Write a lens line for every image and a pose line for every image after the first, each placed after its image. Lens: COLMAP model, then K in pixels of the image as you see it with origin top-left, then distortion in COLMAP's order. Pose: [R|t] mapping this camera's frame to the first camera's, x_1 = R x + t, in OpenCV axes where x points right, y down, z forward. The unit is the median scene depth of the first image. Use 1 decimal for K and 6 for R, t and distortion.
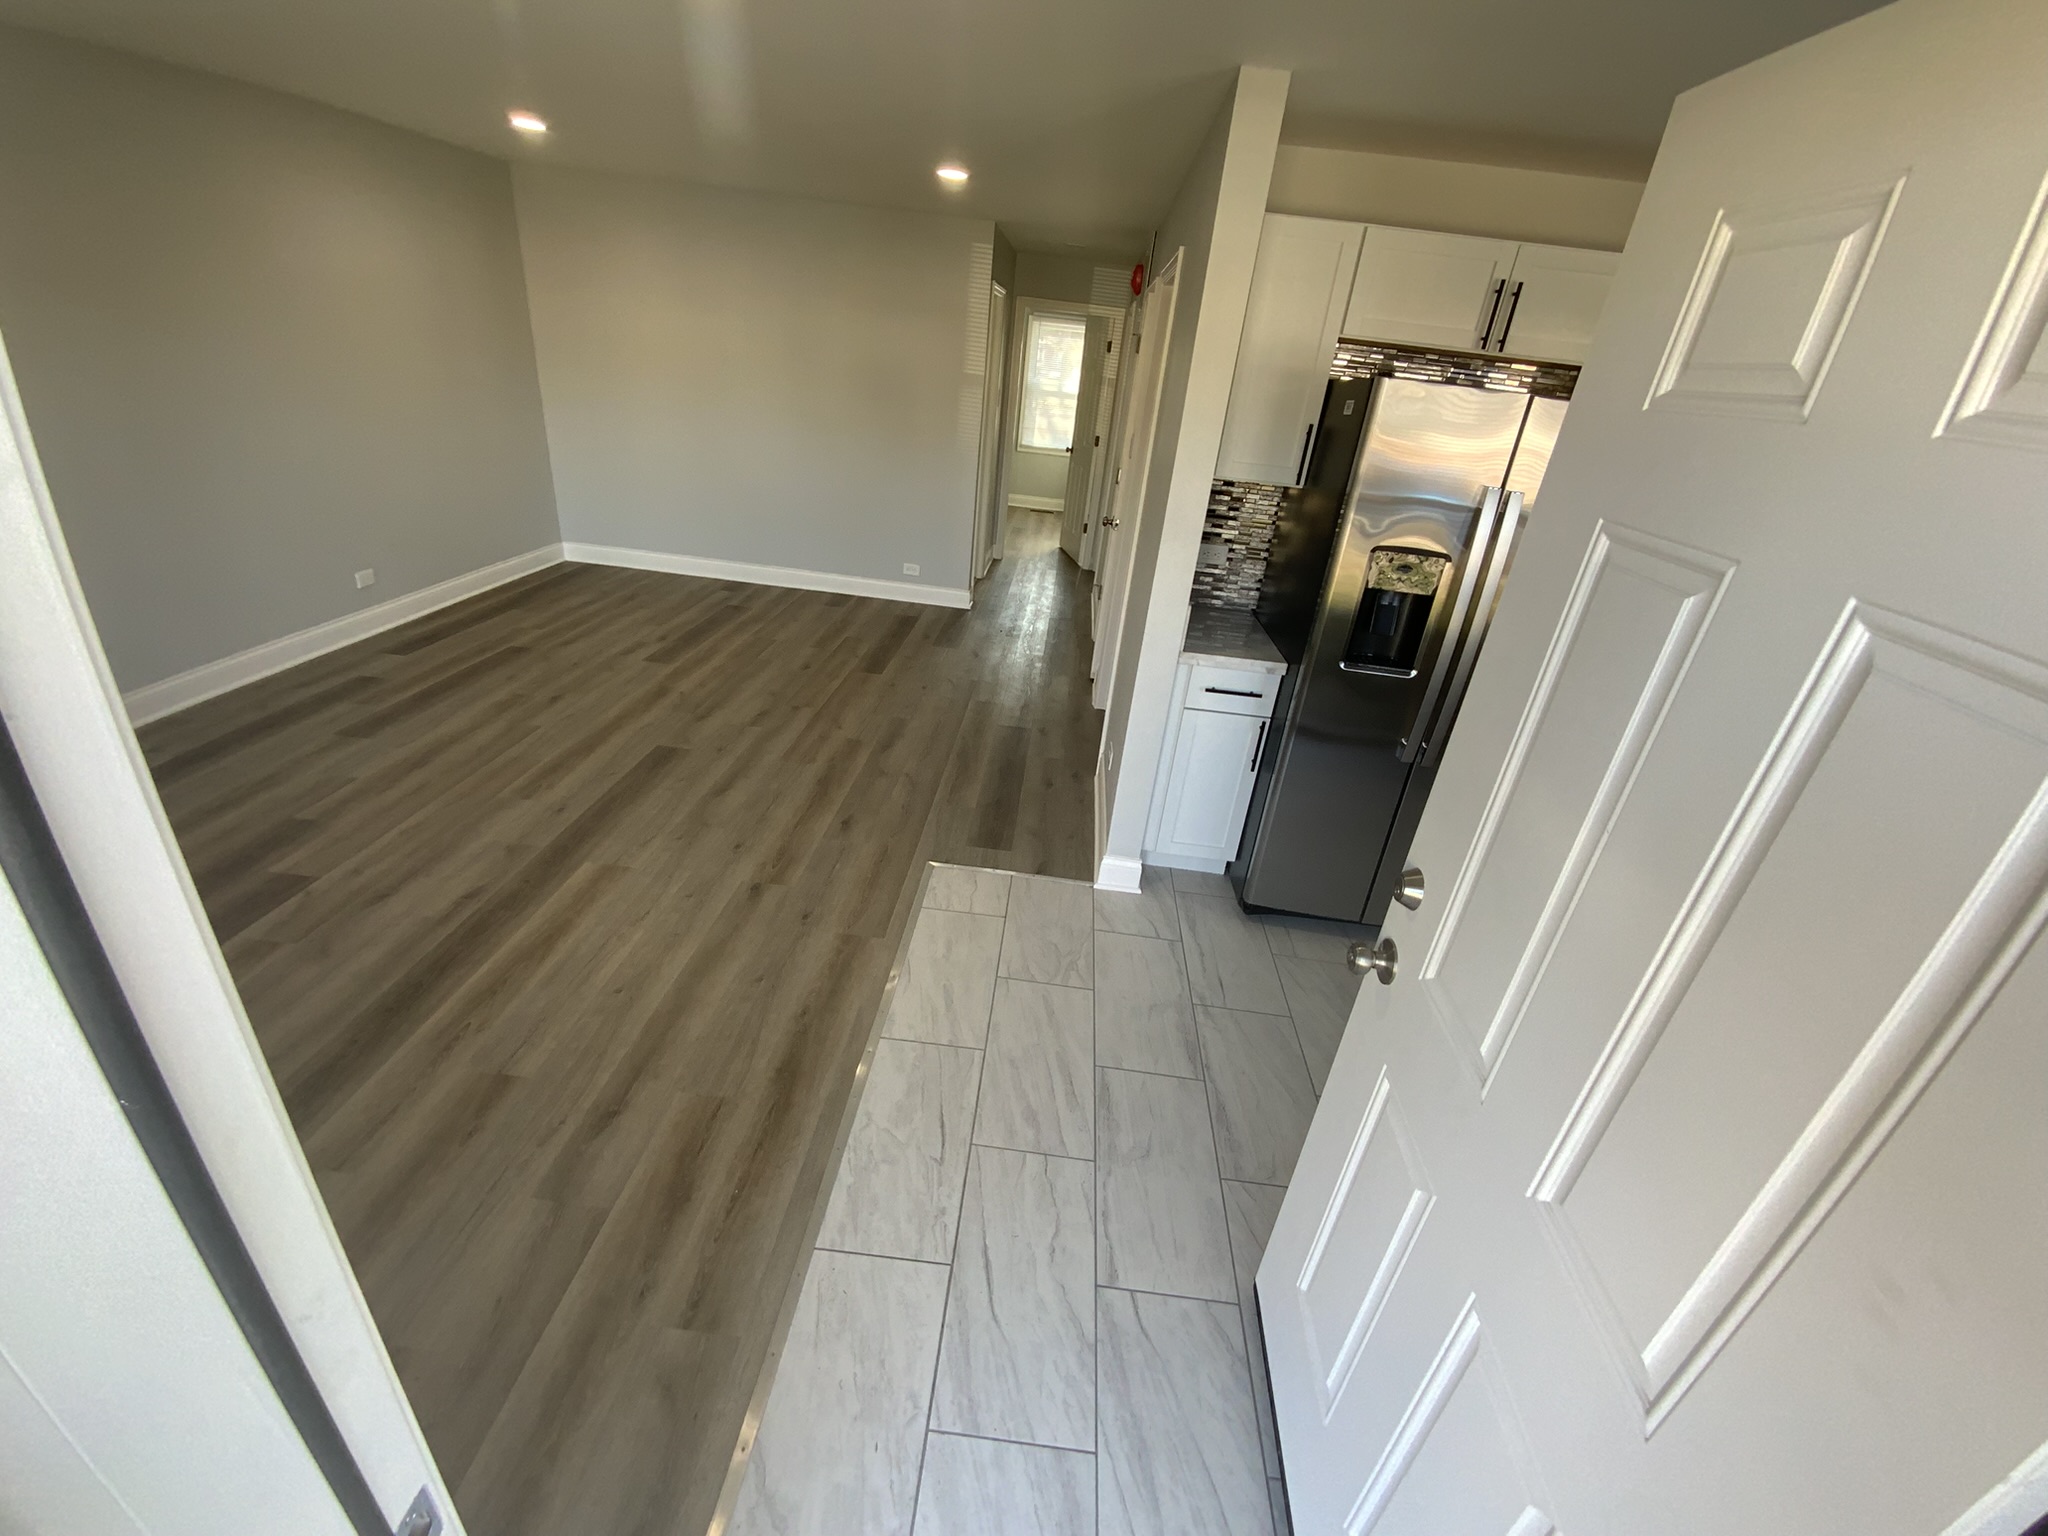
lens RADIAL K [[834.6, 0, 1027.8], [0, 834.6, 767.0], [0, 0, 1]] dist [0.020873, -0.018326]
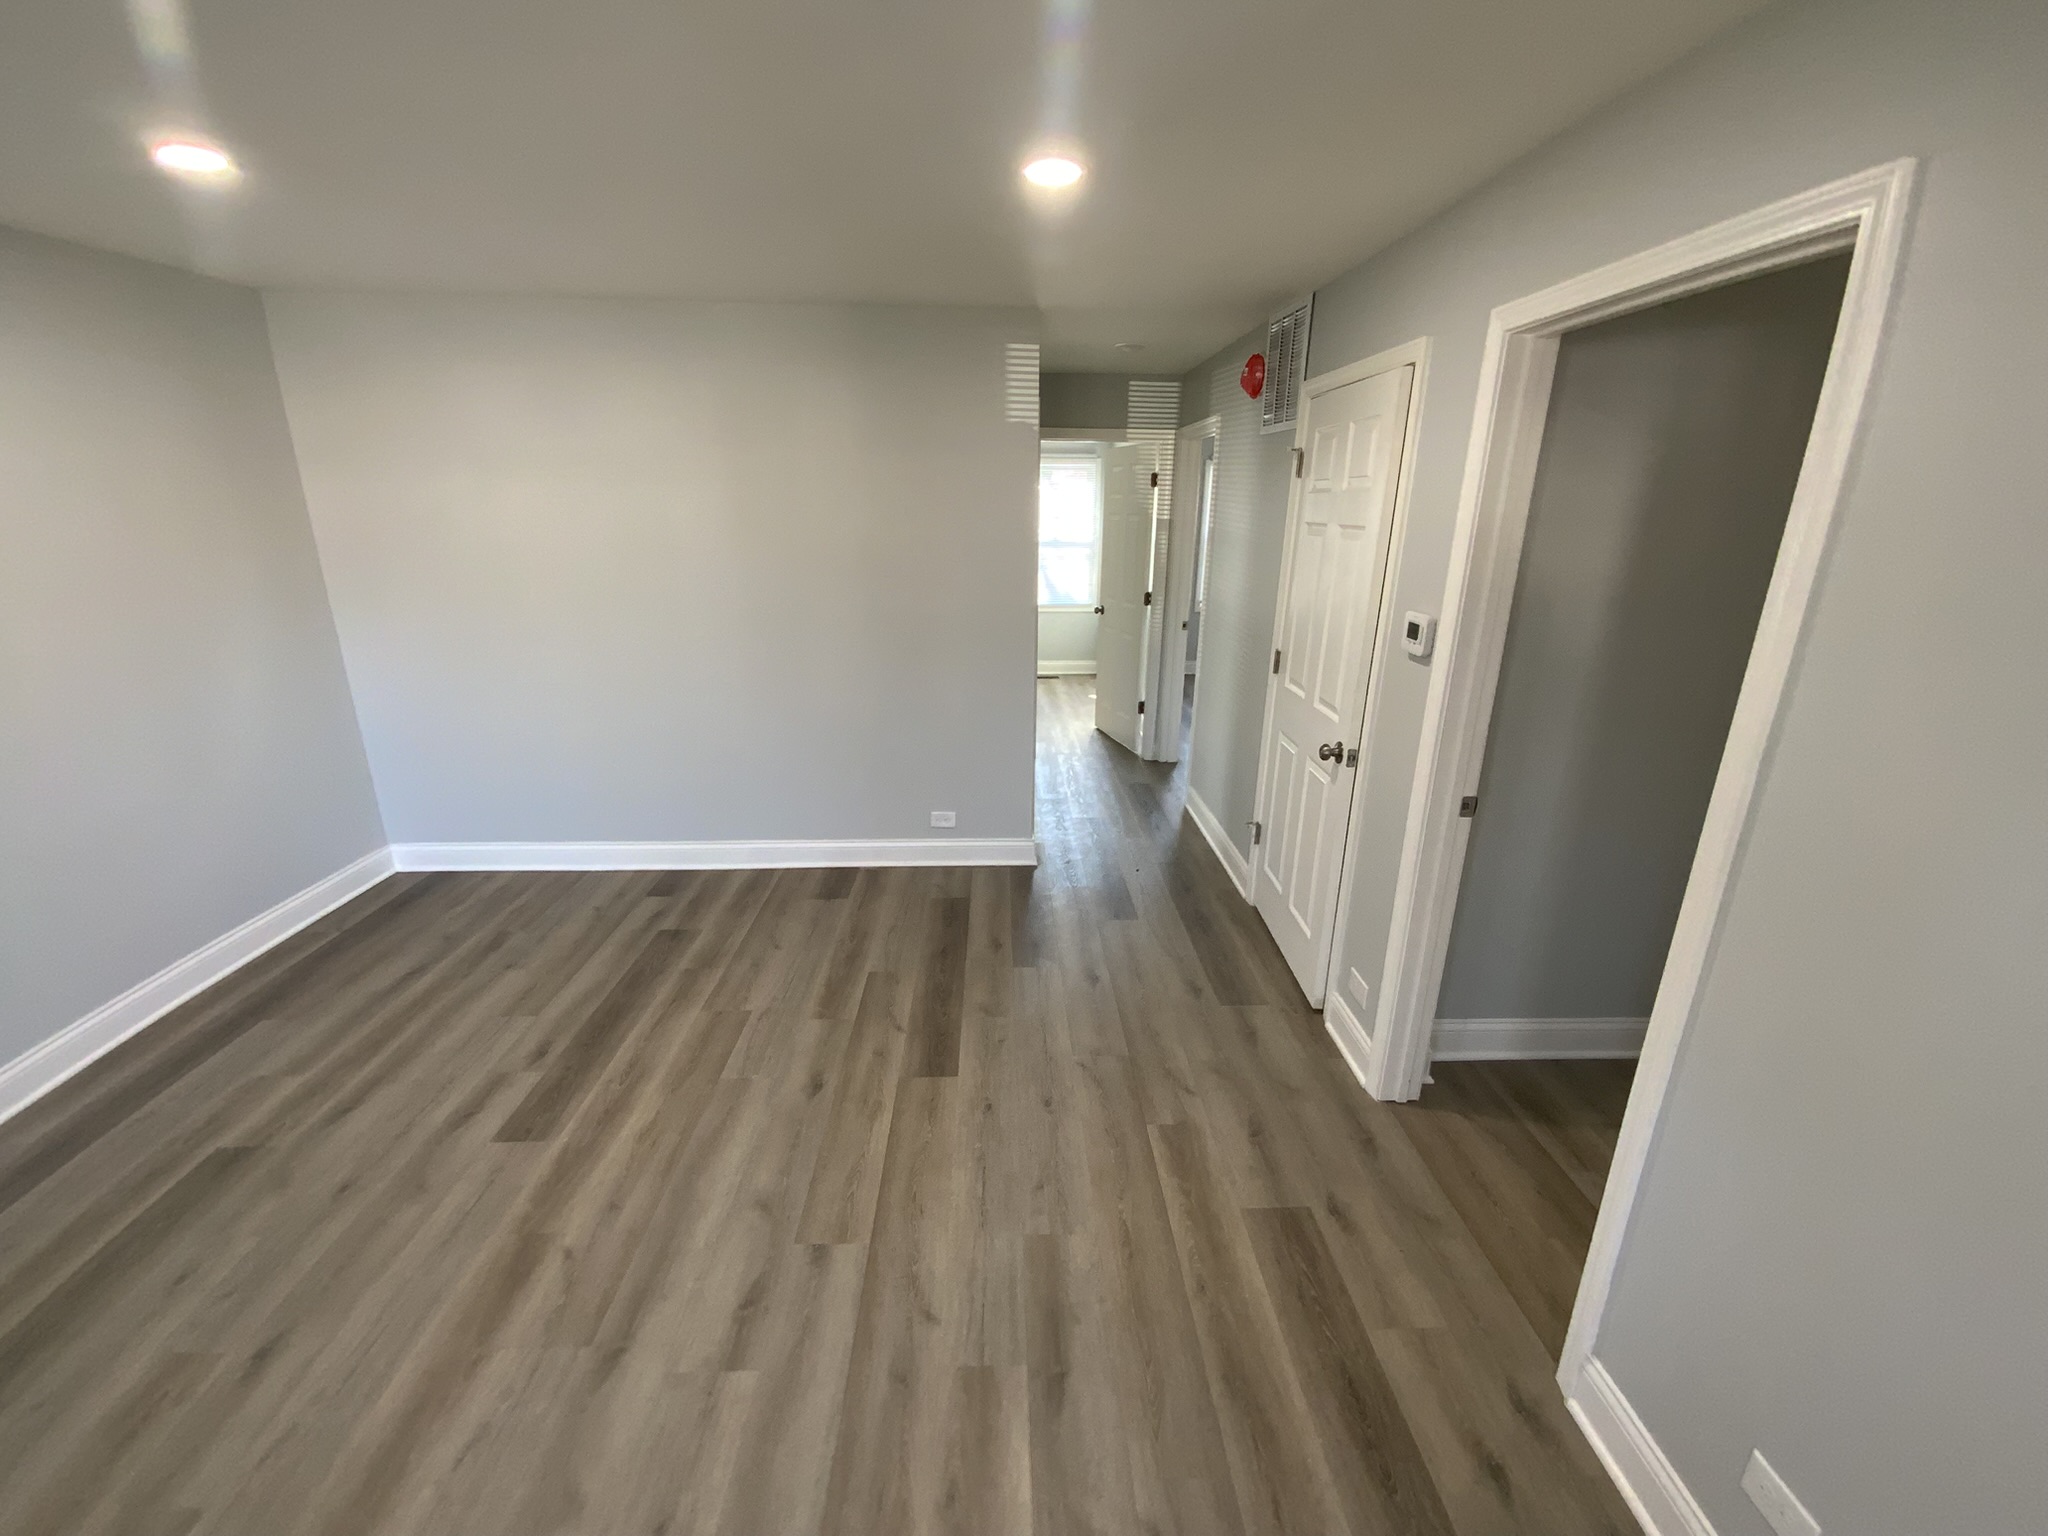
lens RADIAL K [[834.6, 0, 1027.8], [0, 834.6, 767.0], [0, 0, 1]] dist [0.020873, -0.018326]
pose [[0.990540, -0.119395, 0.067641, -0.160767], [0.127977, 0.981650, -0.141371, -0.250902], [-0.049521, 0.148690, 0.987643, 0.488763]]
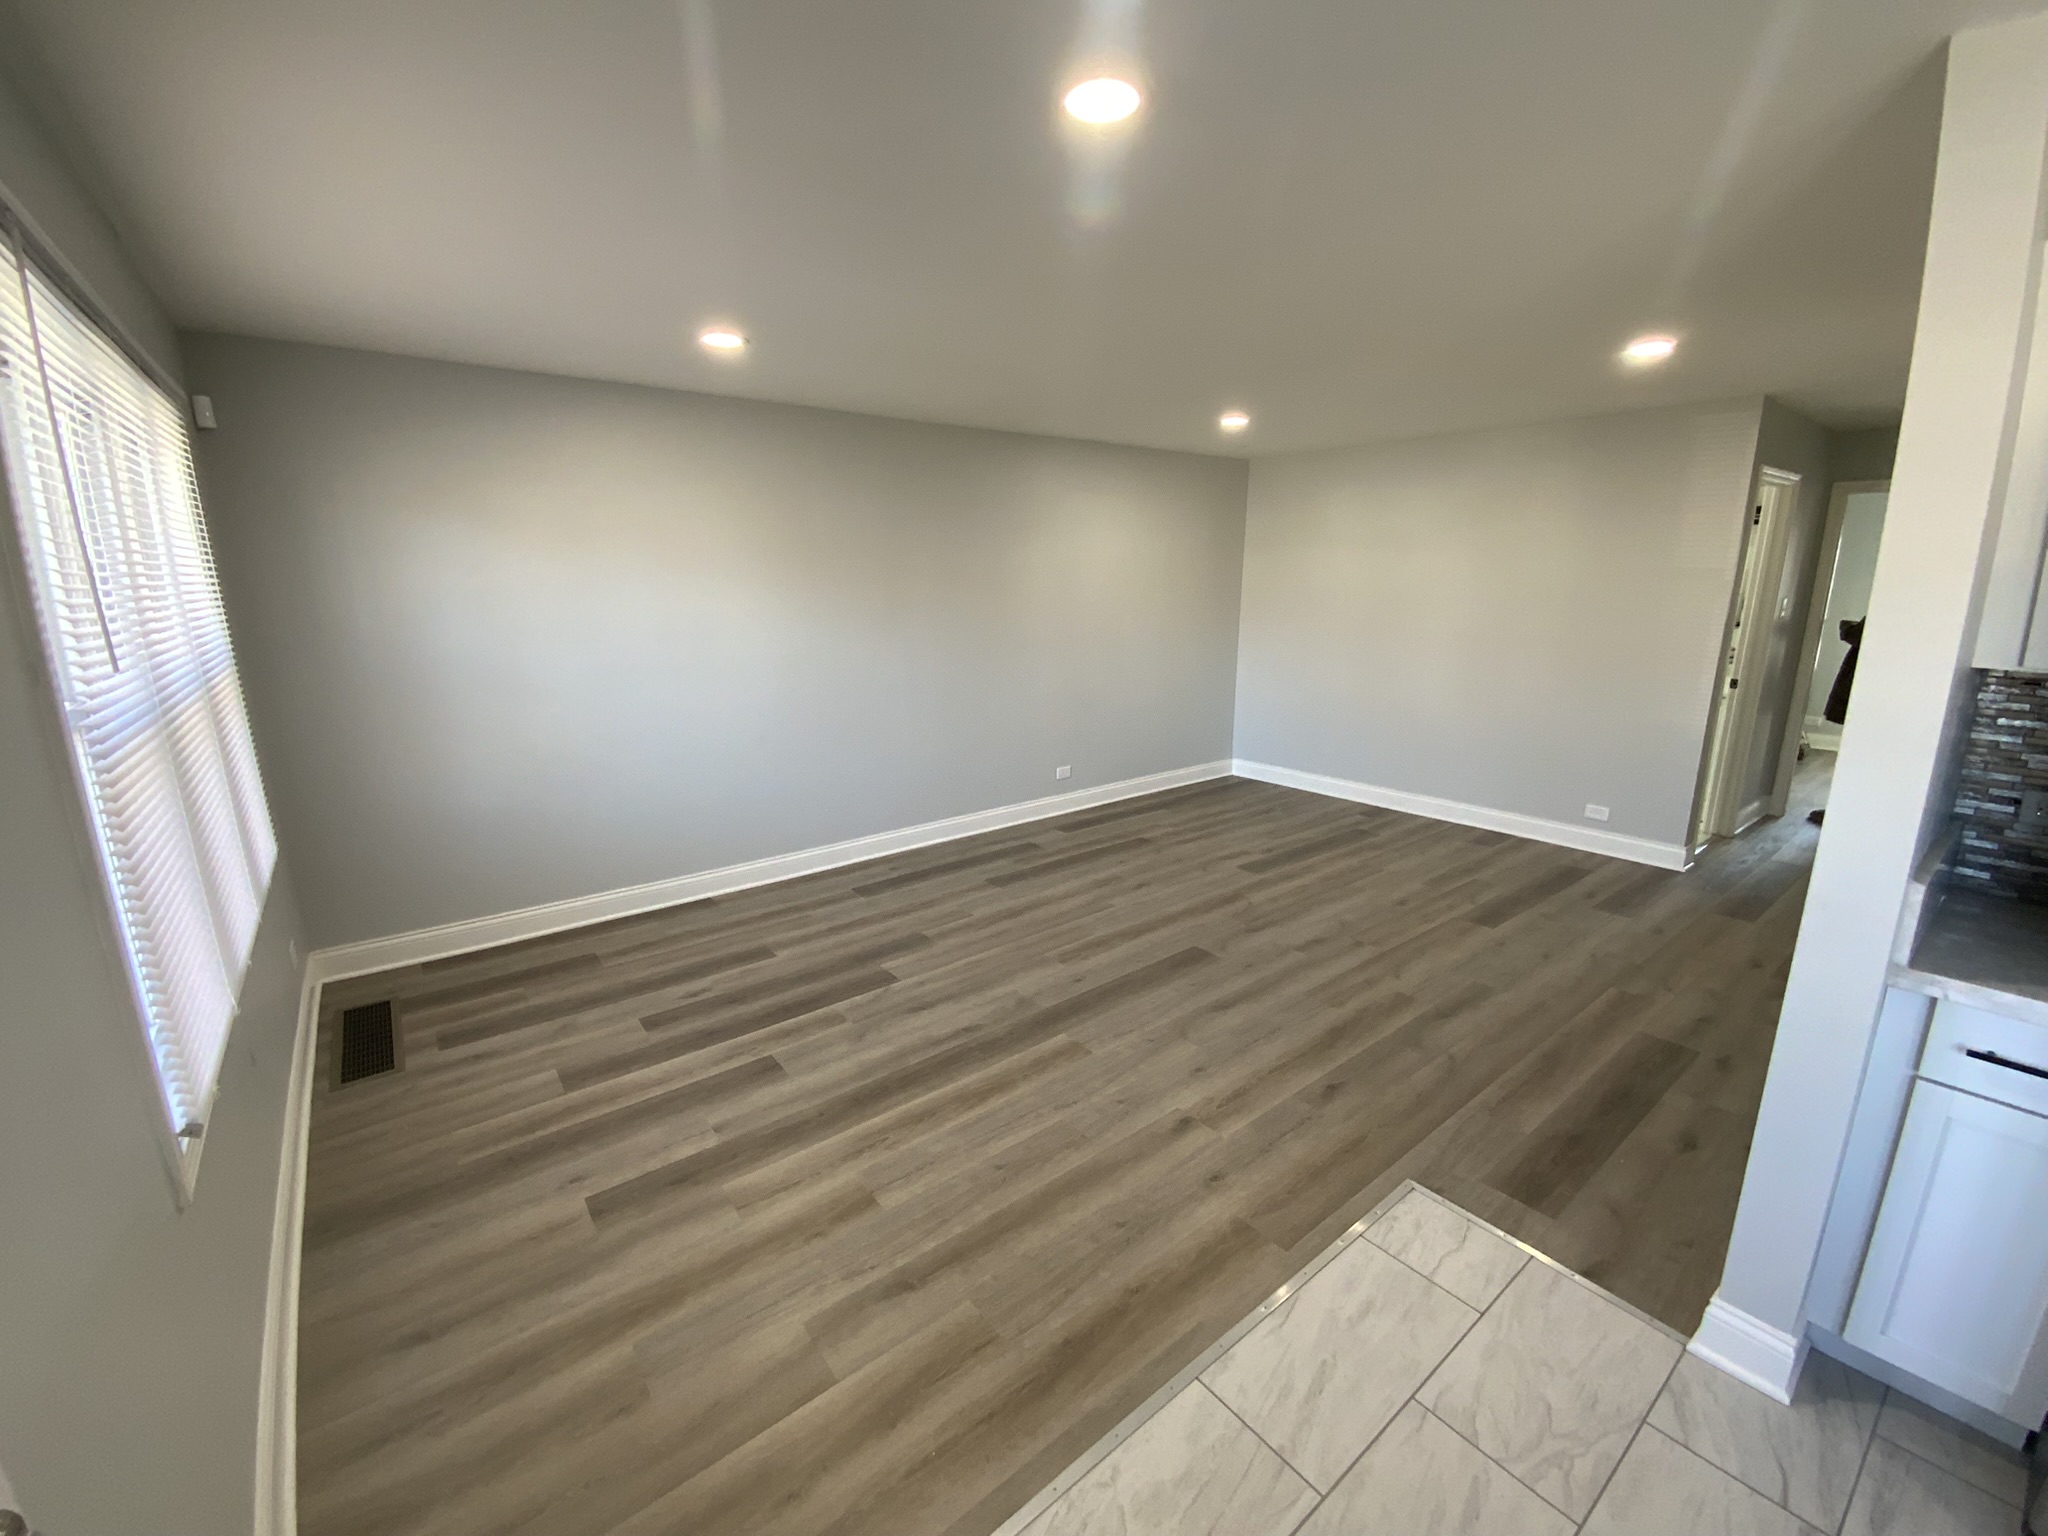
lens RADIAL K [[834.6, 0, 1027.8], [0, 834.6, 767.0], [0, 0, 1]] dist [0.020873, -0.018326]
pose [[0.662627, 0.059206, -0.746606, 0.132290], [-0.261425, 0.952454, -0.156490, -0.018940], [0.701842, 0.298876, 0.646599, 0.138372]]
